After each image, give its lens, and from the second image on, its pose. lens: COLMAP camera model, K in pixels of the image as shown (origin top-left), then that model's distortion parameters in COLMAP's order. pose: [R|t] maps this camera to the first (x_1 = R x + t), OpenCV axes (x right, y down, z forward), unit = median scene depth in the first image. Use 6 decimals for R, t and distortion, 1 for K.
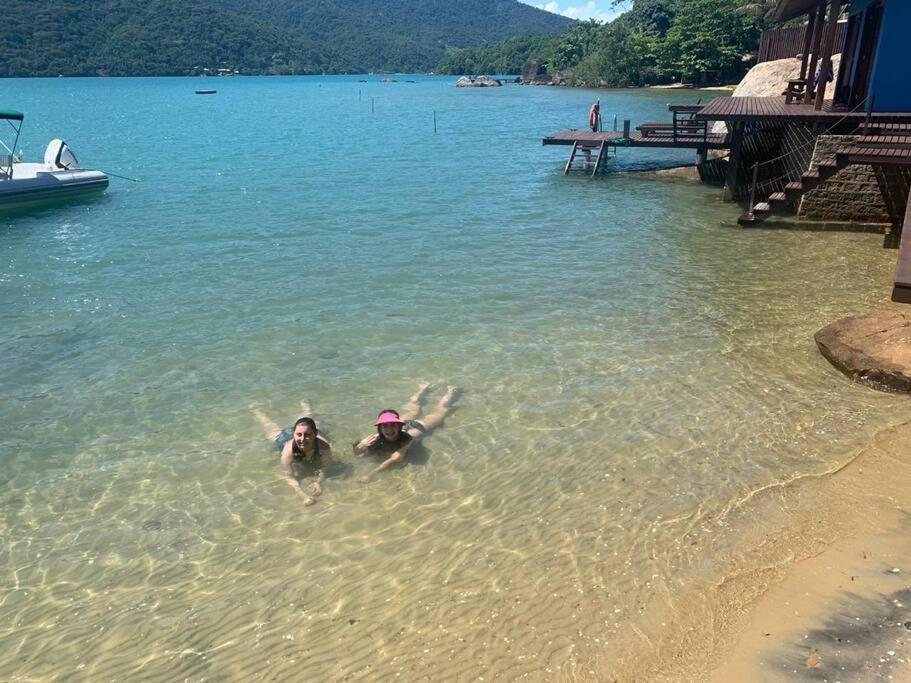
lens RADIAL K [[686.2, 0, 455.5], [0, 686.2, 341.5], [0, 0, 1]] dist [-0.000210, -0.000075]
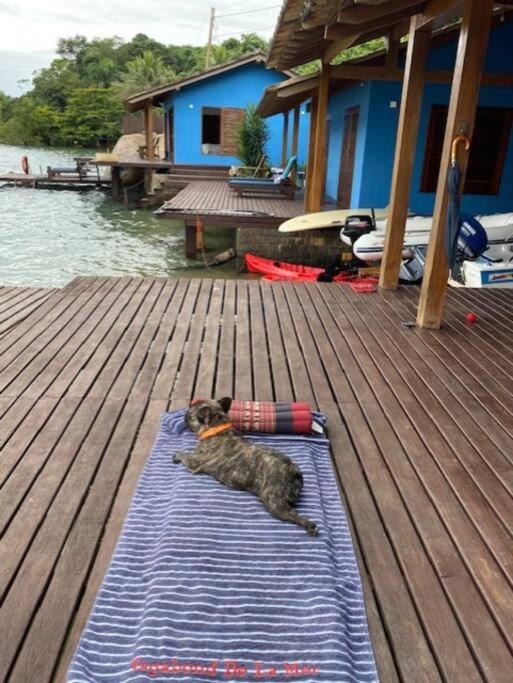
lens RADIAL K [[514.5, 0, 256.5], [0, 514.5, 341.5], [0, 0, 1]] dist [-0.000210, -0.000075]
pose [[0.822221, -0.160338, 0.546118, -0.052747], [0.159959, 0.985925, 0.048633, 0.074003], [-0.546229, 0.047370, 0.836295, -0.183494]]
